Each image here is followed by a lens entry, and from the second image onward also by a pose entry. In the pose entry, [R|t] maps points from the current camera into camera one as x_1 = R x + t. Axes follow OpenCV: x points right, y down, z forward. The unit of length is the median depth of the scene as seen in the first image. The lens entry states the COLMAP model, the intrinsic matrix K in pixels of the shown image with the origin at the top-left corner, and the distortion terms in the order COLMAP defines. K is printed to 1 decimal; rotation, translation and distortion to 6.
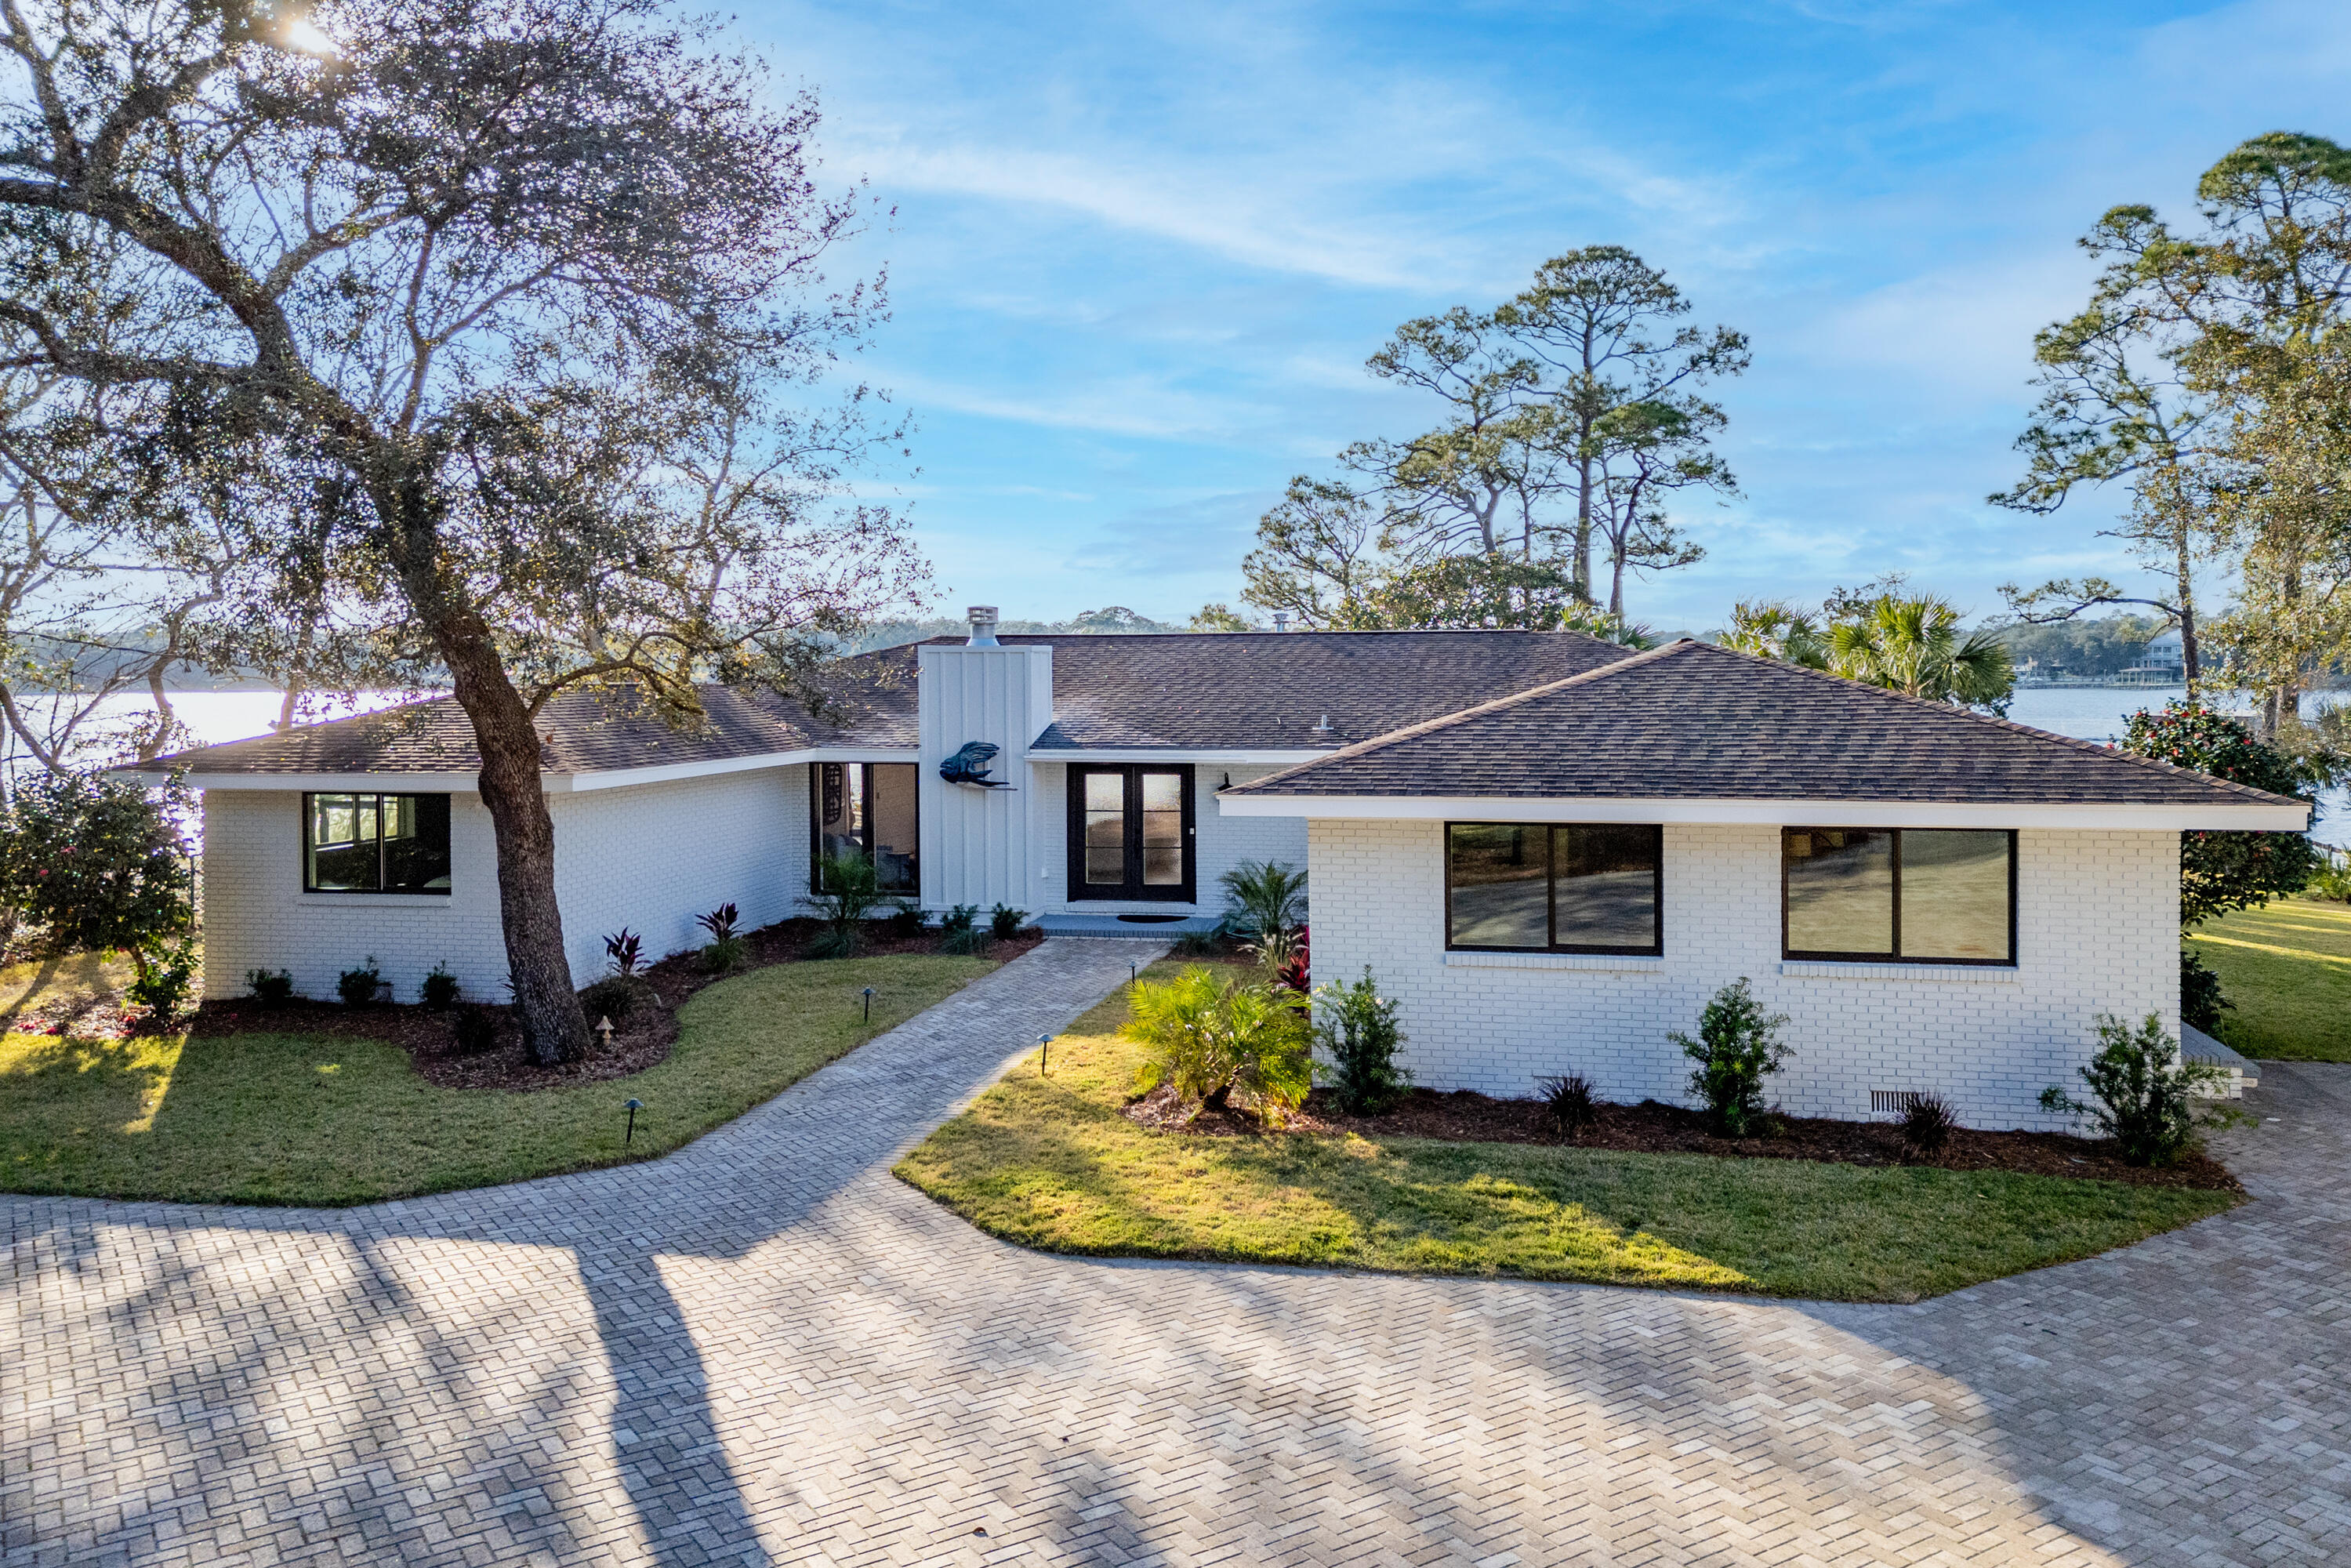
lens RADIAL K [[1520.4, 0, 1265.4], [0, 1520.4, 683.1], [0, 0, 1]] dist [0.042848, -0.021108]
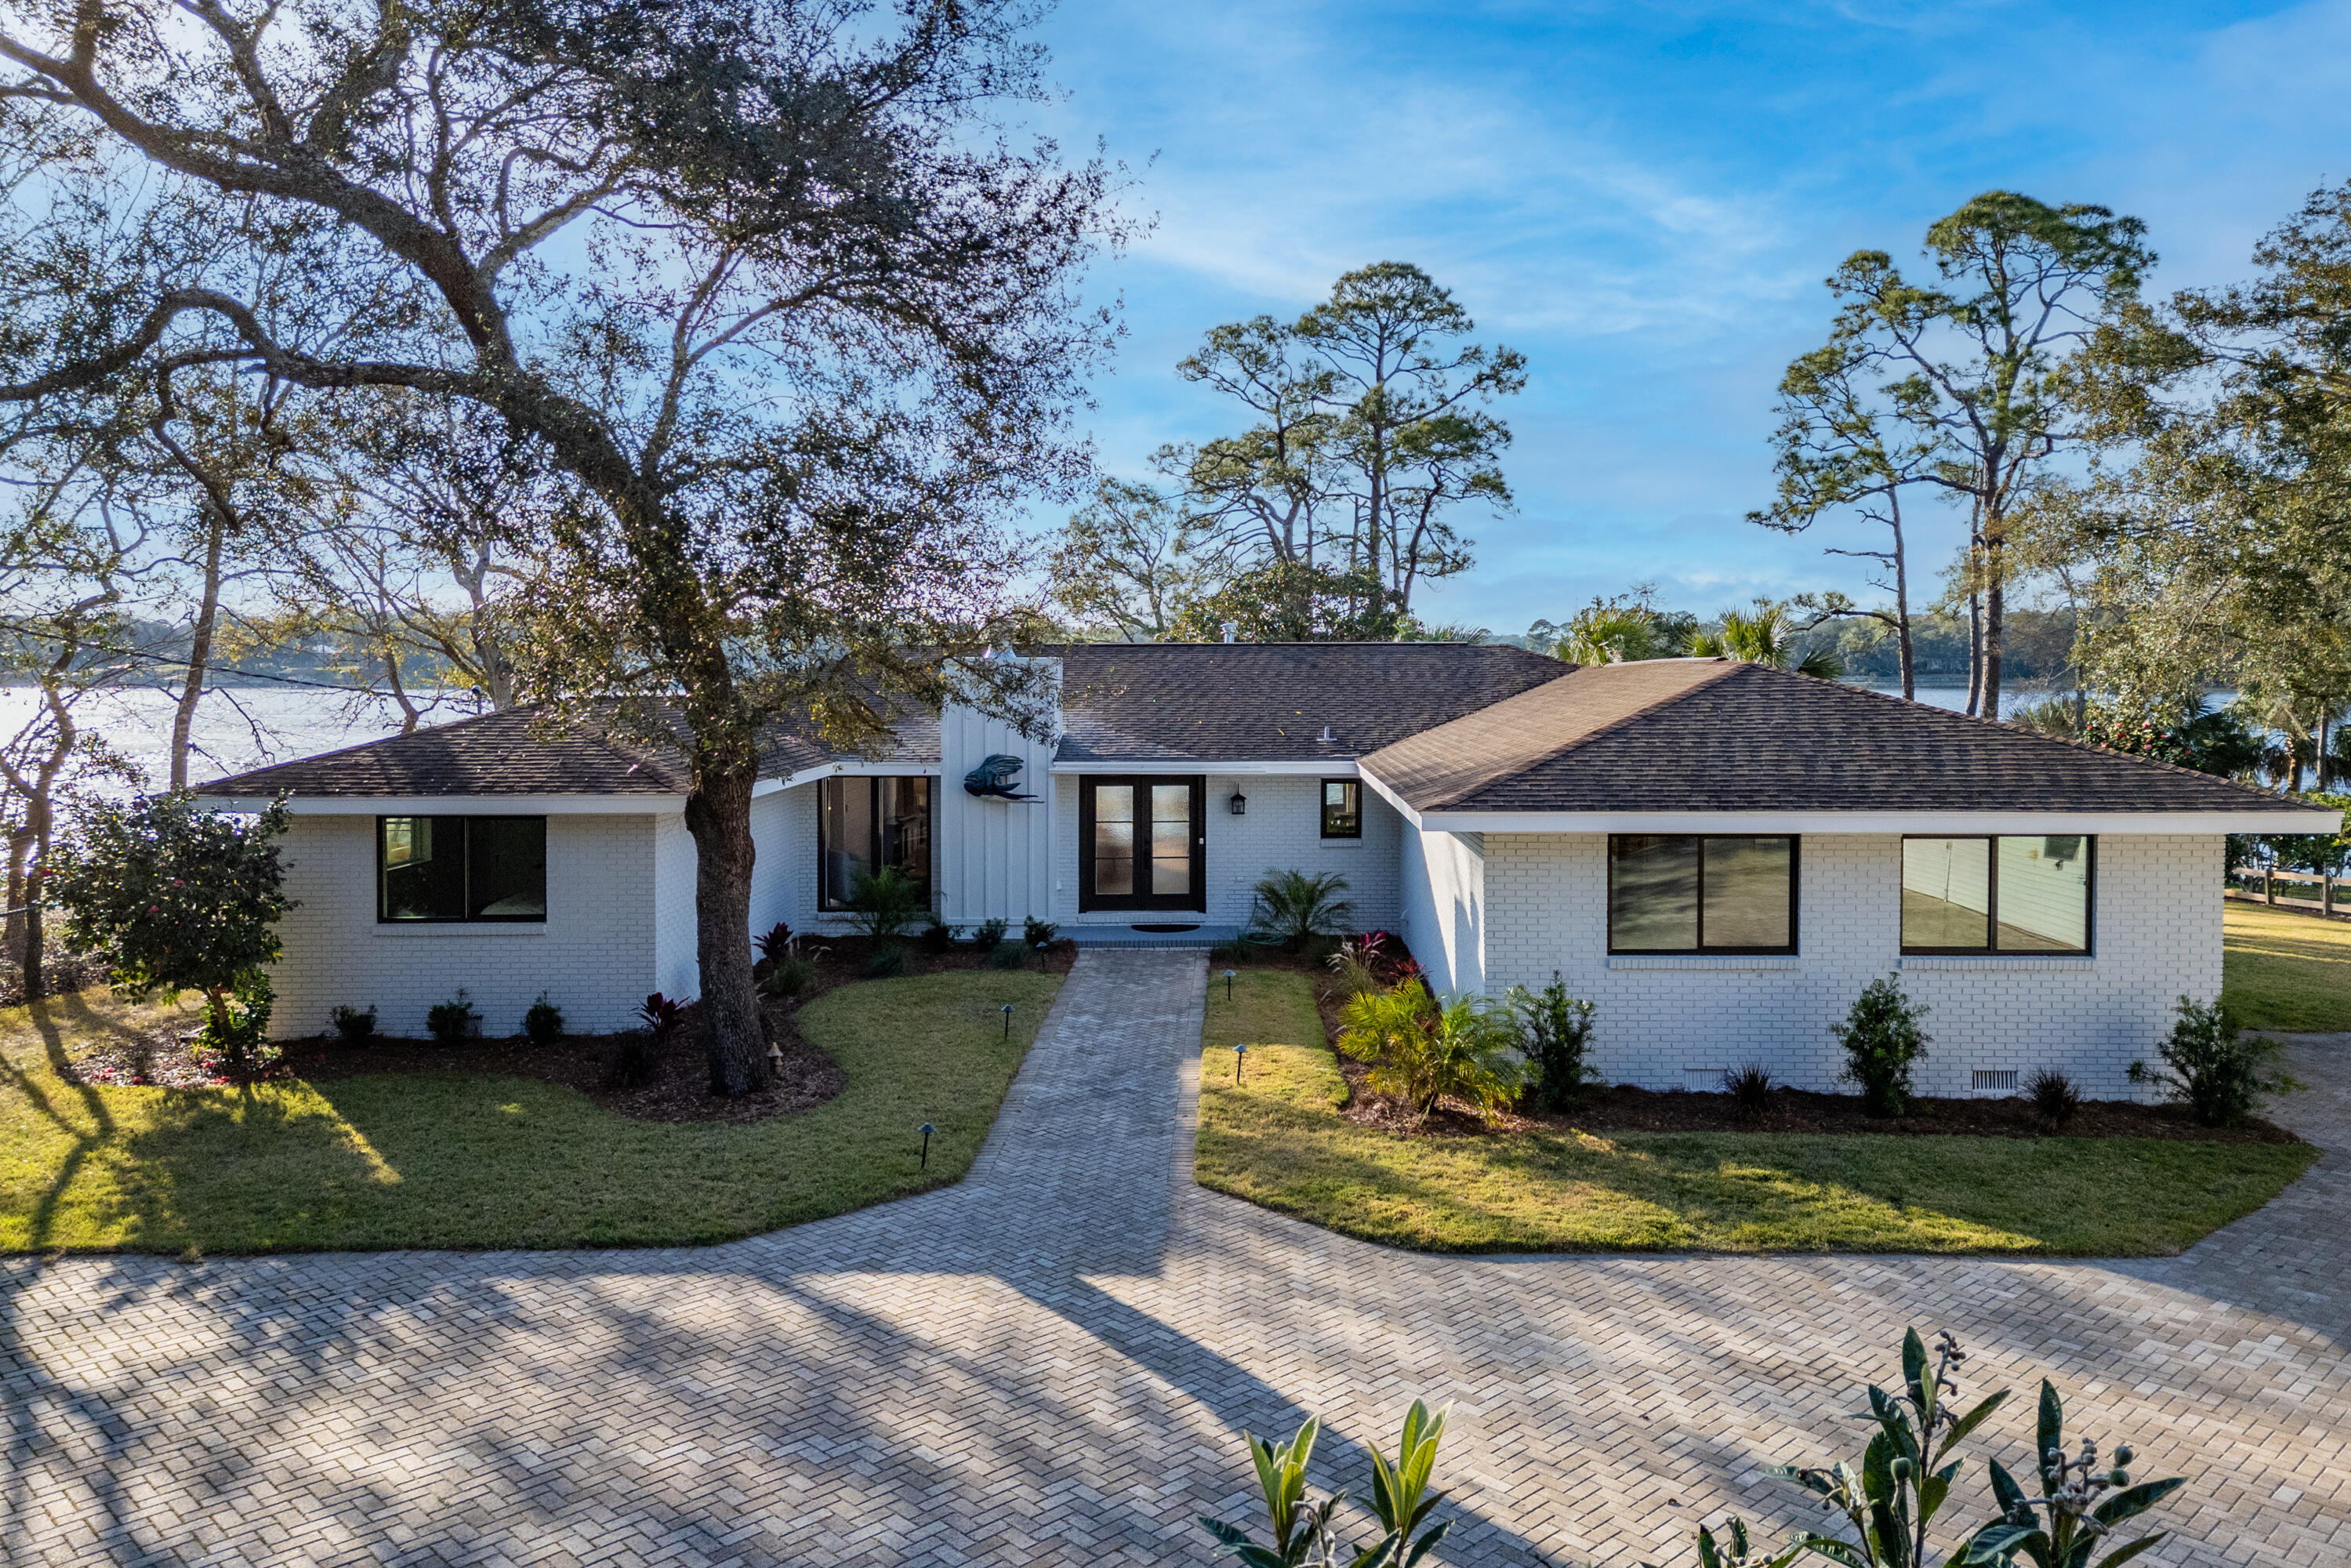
lens RADIAL K [[1520.4, 0, 1265.4], [0, 1520.4, 683.1], [0, 0, 1]] dist [0.042848, -0.021108]
pose [[0.985971, 0.003705, 0.166878, -0.191140], [-0.003641, 0.999993, -0.000686, -0.008412], [-0.166879, 0.000068, 0.985977, -0.008927]]
